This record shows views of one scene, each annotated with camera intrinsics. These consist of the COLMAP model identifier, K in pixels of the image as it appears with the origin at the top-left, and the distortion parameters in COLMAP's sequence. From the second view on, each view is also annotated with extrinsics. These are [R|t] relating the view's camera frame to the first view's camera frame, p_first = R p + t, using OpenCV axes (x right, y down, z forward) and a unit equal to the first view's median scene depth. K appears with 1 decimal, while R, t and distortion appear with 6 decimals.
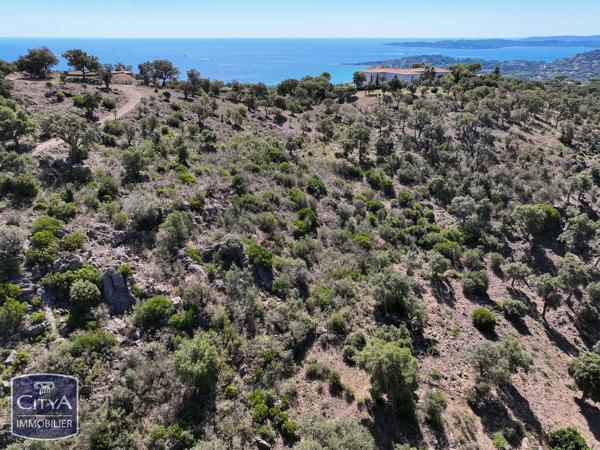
lens RADIAL K [[420.2, 0, 301.2], [0, 420.2, 224.9], [0, 0, 1]] dist [-0.000782, 0.018922]
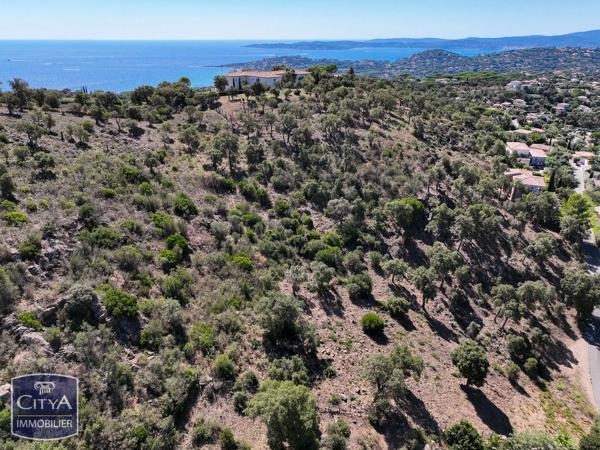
lens RADIAL K [[420.2, 0, 300.7], [0, 420.2, 225.2], [0, 0, 1]] dist [-0.000782, 0.018922]
pose [[0.954729, -0.123617, 0.270576, 0.025243], [0.124408, 0.992128, 0.014294, -0.033958], [-0.270213, 0.020015, 0.962592, 0.067569]]
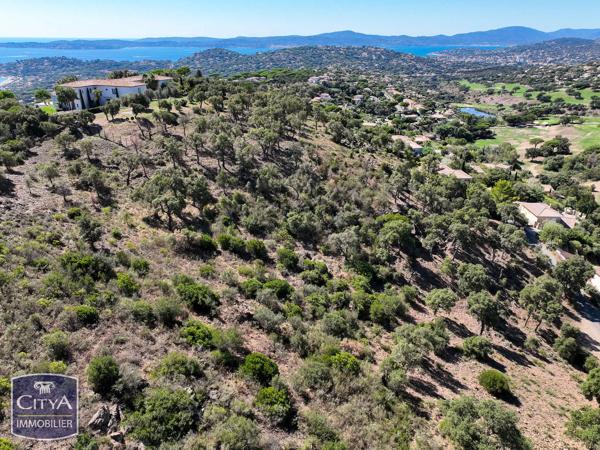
lens RADIAL K [[420.2, 0, 300.6], [0, 420.2, 226.8], [0, 0, 1]] dist [-0.000782, 0.018922]
pose [[0.705484, -0.294022, 0.644859, -0.216017], [0.292114, 0.949636, 0.113409, -0.212859], [-0.645726, 0.108364, 0.755841, 0.470143]]
